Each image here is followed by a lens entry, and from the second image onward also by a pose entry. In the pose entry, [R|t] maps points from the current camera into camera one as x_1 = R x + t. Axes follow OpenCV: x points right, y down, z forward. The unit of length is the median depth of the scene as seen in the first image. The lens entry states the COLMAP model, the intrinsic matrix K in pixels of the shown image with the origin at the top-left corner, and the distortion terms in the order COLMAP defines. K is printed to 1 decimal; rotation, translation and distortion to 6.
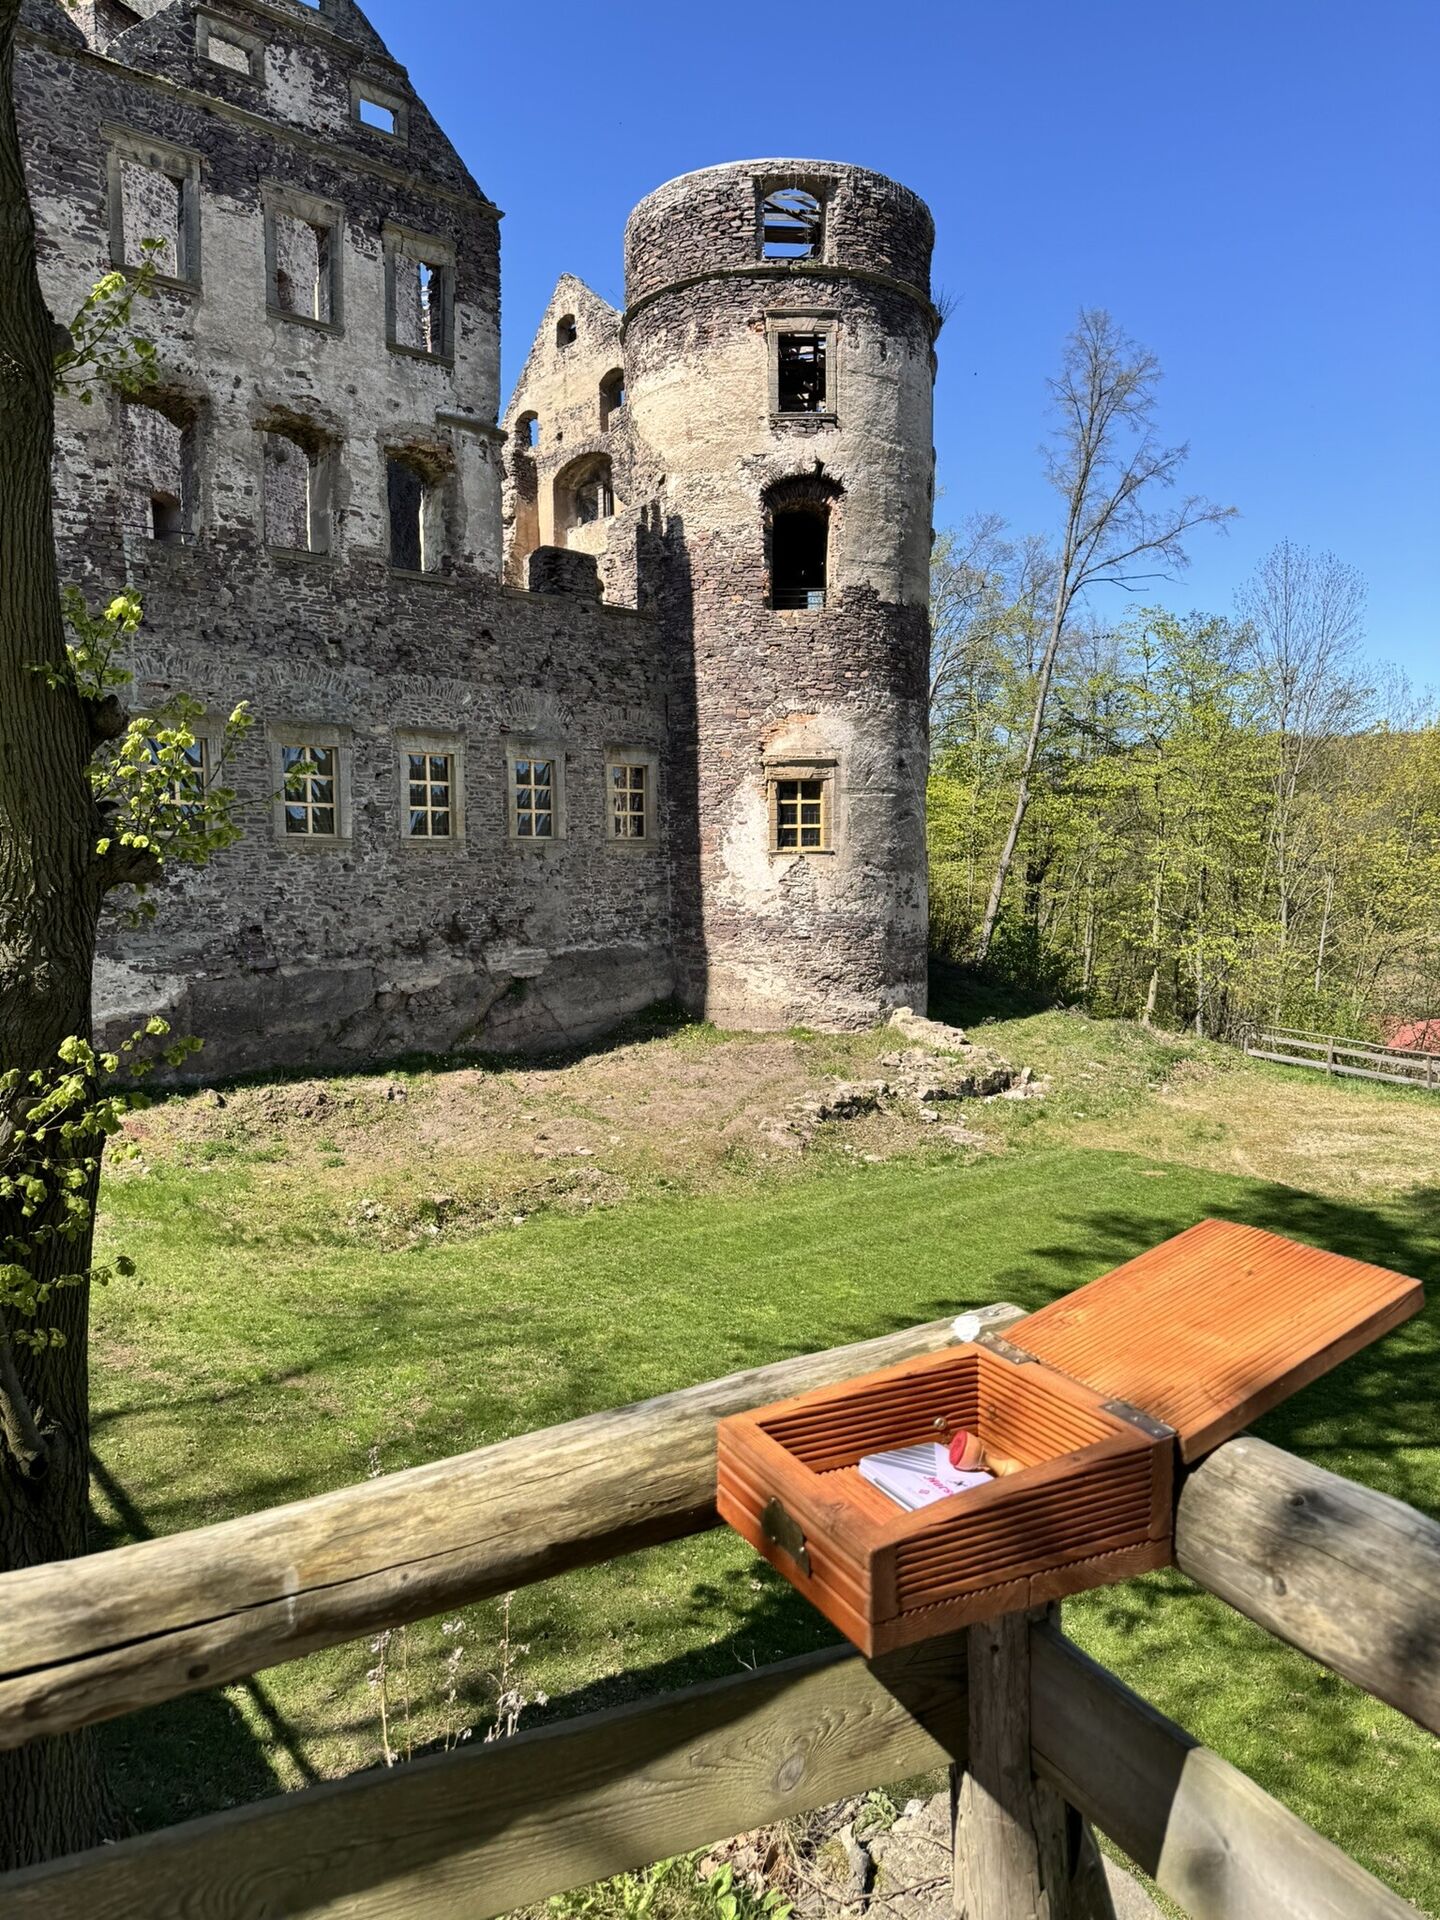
lens RADIAL K [[1299.1, 0, 720.0], [0, 1299.1, 960.0], [0, 0, 1]] dist [0.125928, -0.215429]
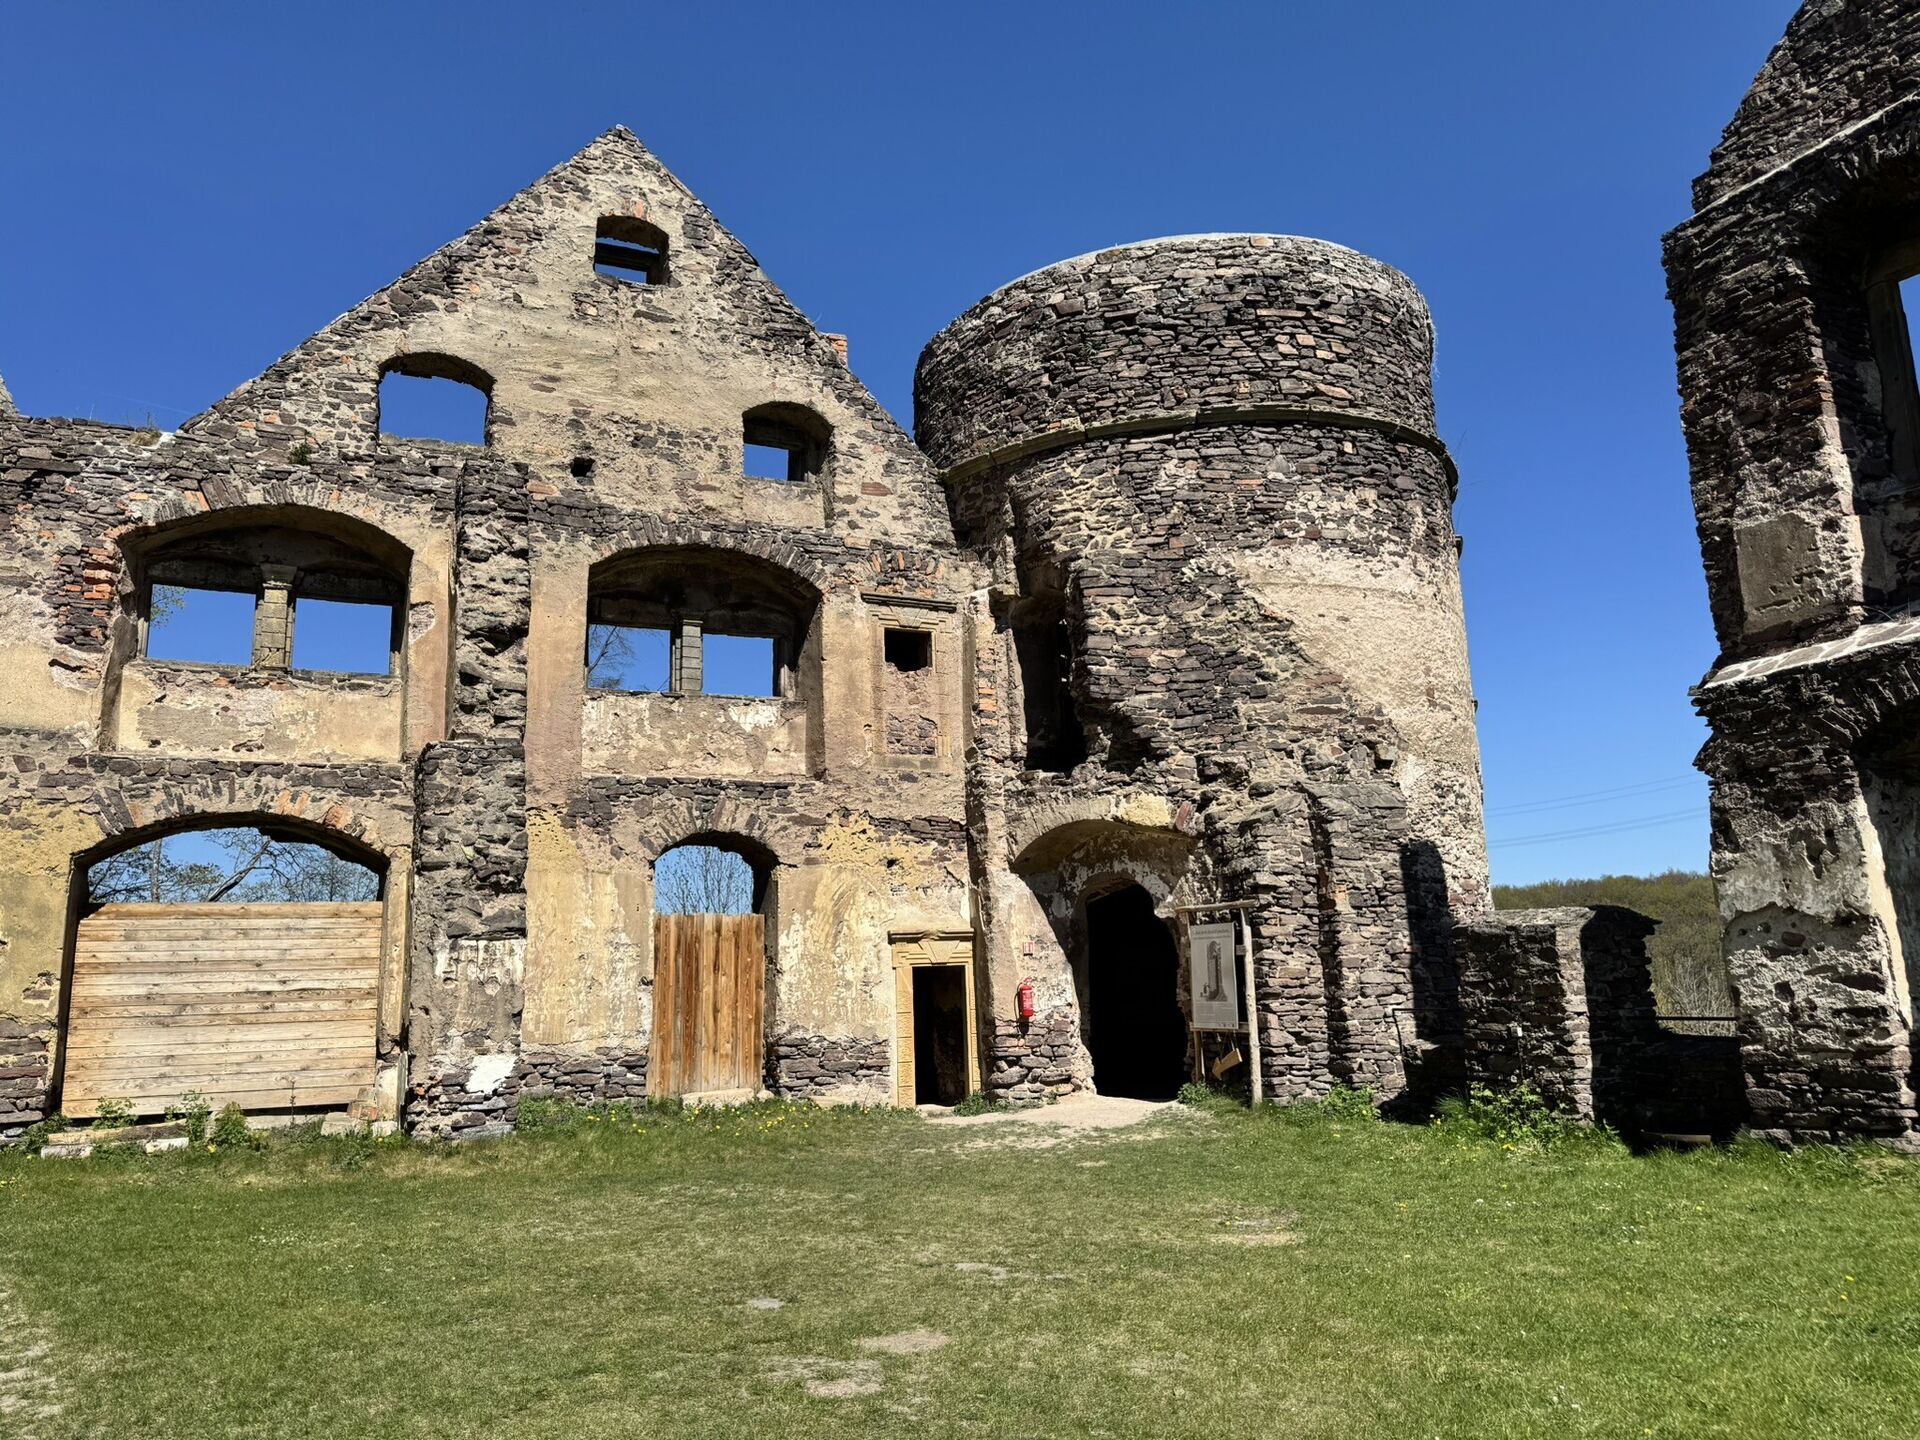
lens RADIAL K [[1299.1, 0, 960.0], [0, 1299.1, 720.0], [0, 0, 1]] dist [0.125928, -0.215429]
pose [[0.313945, 0.167742, 0.934506, -0.485163], [0.101646, 0.972674, -0.208741, -0.253354], [-0.943984, 0.160522, 0.288316, 0.872555]]
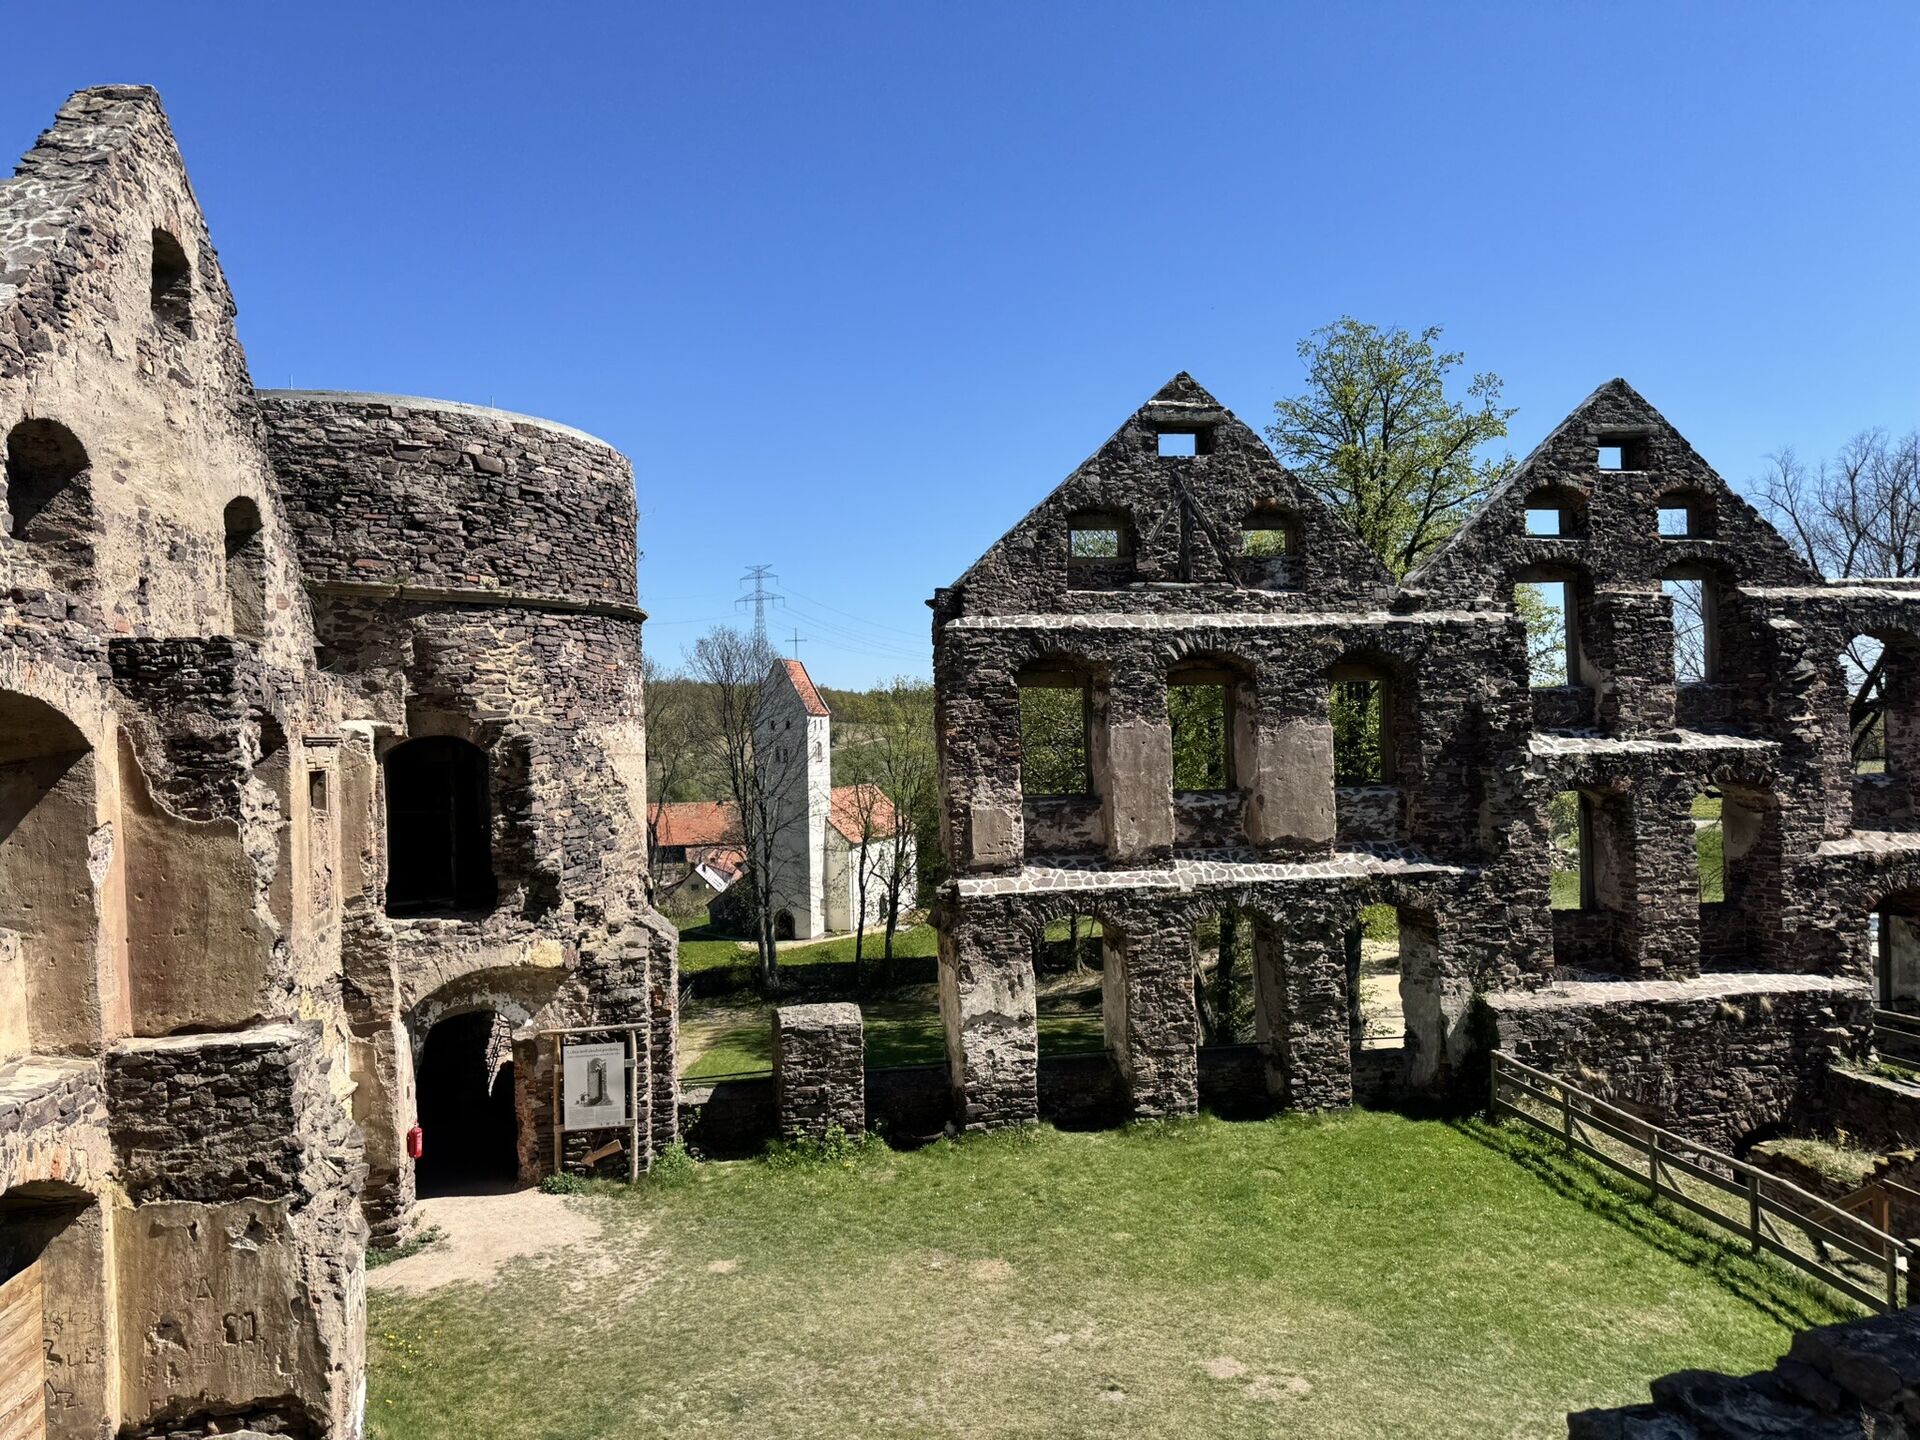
lens RADIAL K [[1299.1, 0, 960.0], [0, 1299.1, 720.0], [0, 0, 1]] dist [0.125928, -0.215429]
pose [[-0.817678, 0.028985, 0.574945, -0.477333], [0.068565, 0.996526, 0.047275, -0.408854], [-0.571578, 0.078077, -0.816825, 1.254119]]
